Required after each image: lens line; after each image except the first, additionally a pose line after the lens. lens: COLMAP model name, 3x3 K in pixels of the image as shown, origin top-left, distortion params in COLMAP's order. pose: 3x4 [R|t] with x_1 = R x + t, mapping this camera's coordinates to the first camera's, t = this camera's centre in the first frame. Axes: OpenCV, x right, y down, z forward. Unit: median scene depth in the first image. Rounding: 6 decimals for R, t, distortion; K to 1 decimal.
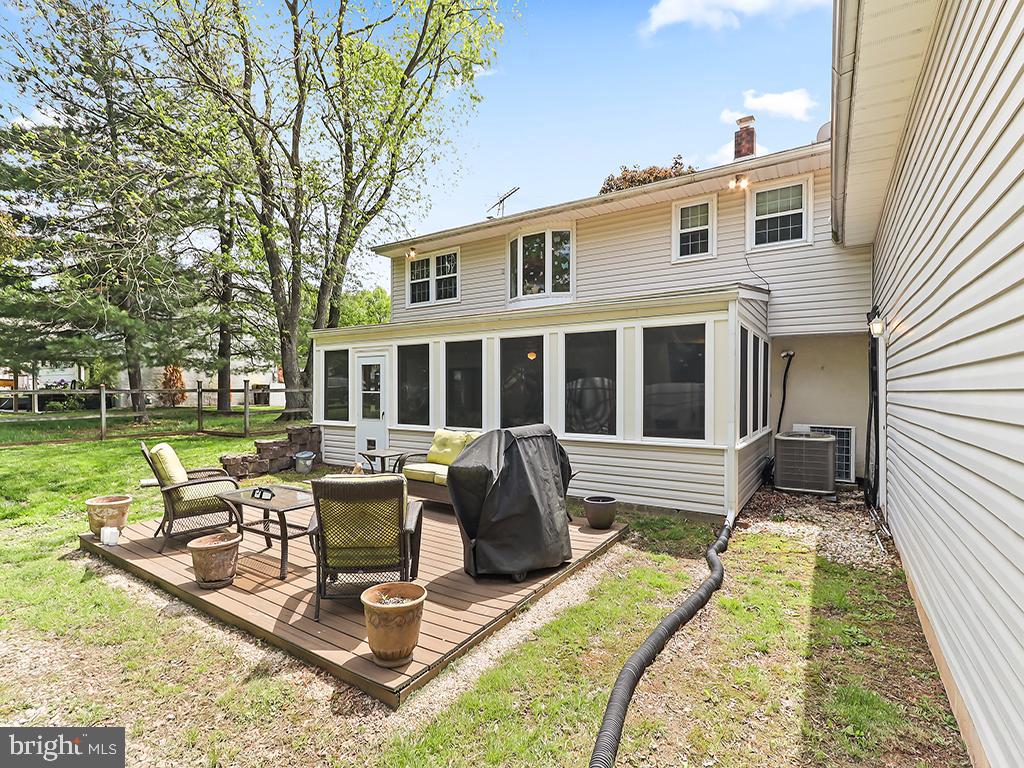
lens RADIAL K [[510.1, 0, 512.0], [0, 510.1, 384.0], [0, 0, 1]] dist [0.000697, -0.000192]
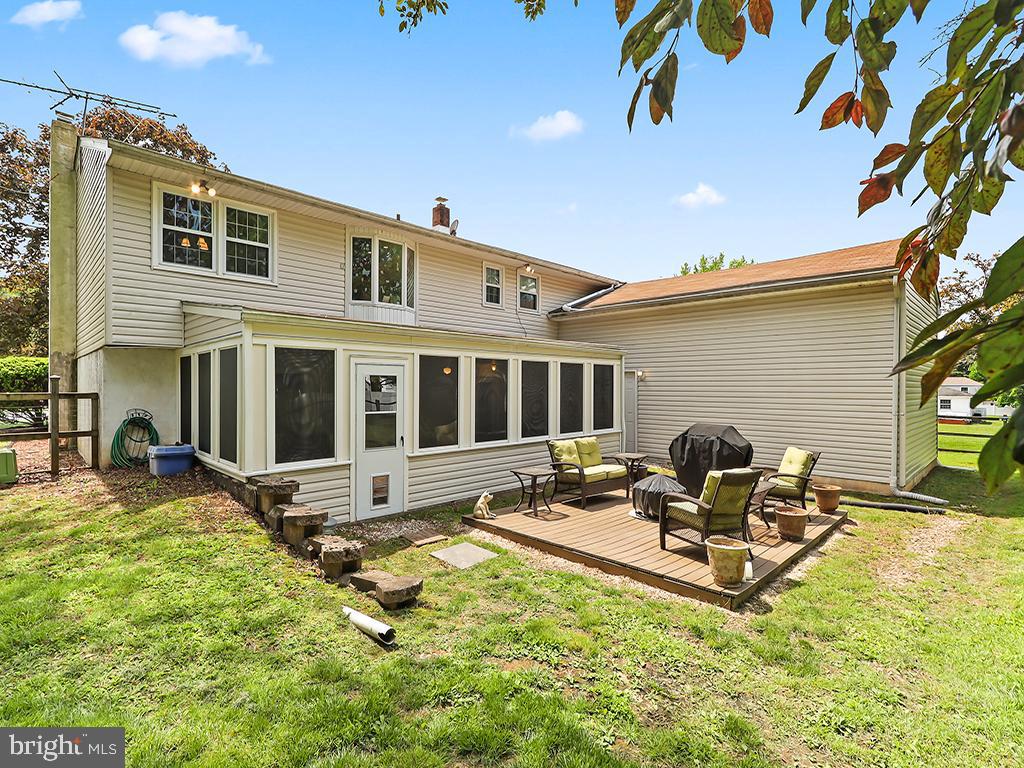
lens RADIAL K [[510.1, 0, 512.0], [0, 510.1, 384.0], [0, 0, 1]] dist [0.000697, -0.000192]
pose [[0.180820, 0.012776, 0.983433, -0.968634], [-0.006711, 0.999908, -0.011757, -0.017443], [-0.983493, -0.004474, 0.180889, 0.676311]]
